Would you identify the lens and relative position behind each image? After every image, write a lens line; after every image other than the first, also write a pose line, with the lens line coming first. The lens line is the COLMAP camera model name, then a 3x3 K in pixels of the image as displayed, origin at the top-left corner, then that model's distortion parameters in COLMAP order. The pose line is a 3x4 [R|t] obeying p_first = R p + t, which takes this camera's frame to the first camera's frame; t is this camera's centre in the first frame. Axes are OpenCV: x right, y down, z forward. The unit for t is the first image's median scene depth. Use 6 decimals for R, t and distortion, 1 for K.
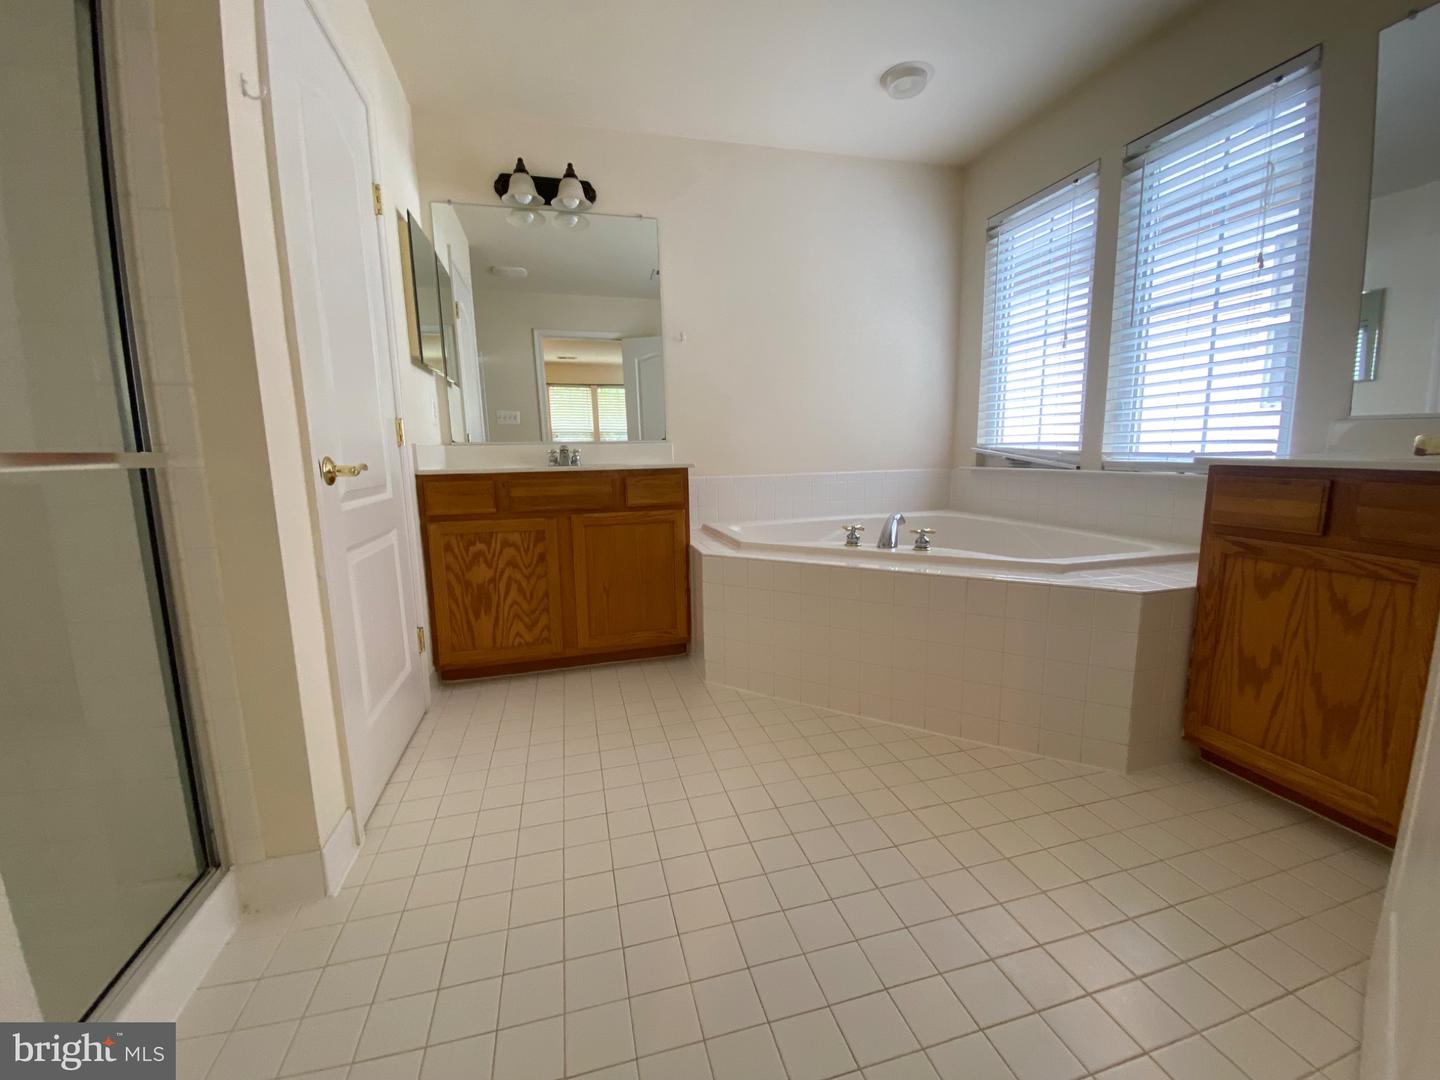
lens RADIAL K [[591.9, 0, 717.6], [0, 591.9, 534.3], [0, 0, 1]] dist [0.040280, -0.029926]
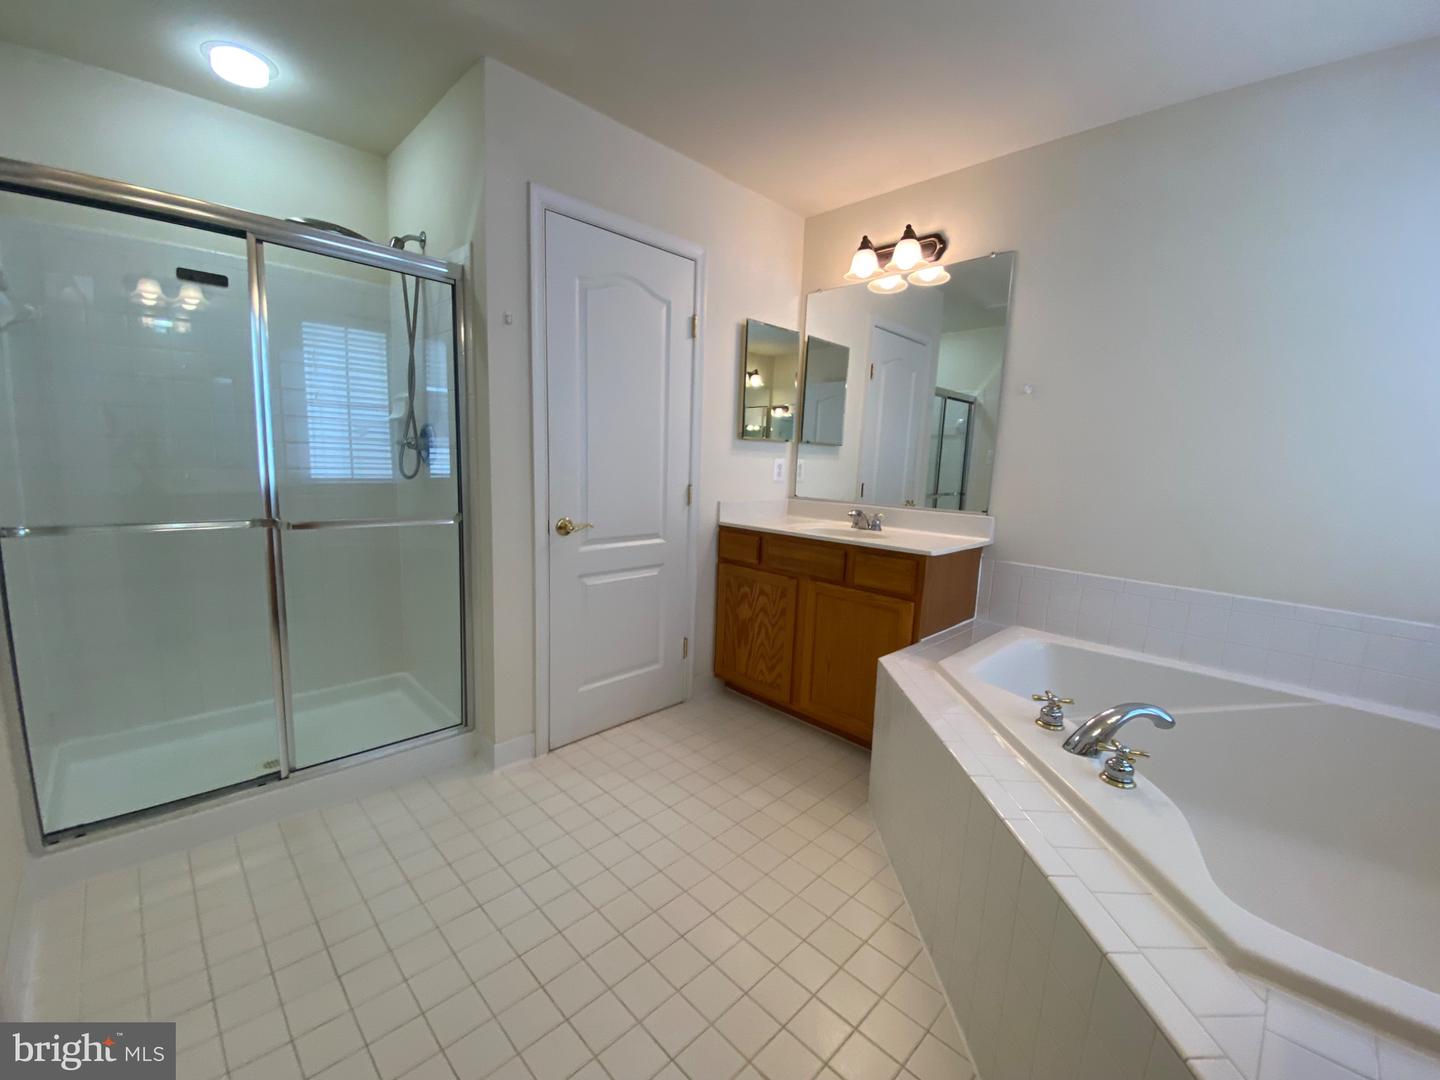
lens RADIAL K [[582.9, 0, 706.2], [0, 582.9, 542.6], [0, 0, 1]] dist [0.025797, -0.023394]
pose [[0.488536, 0.161925, -0.857387, 0.546481], [-0.166292, 0.981898, 0.090688, -0.163347], [0.856551, 0.098272, 0.506619, 0.325000]]
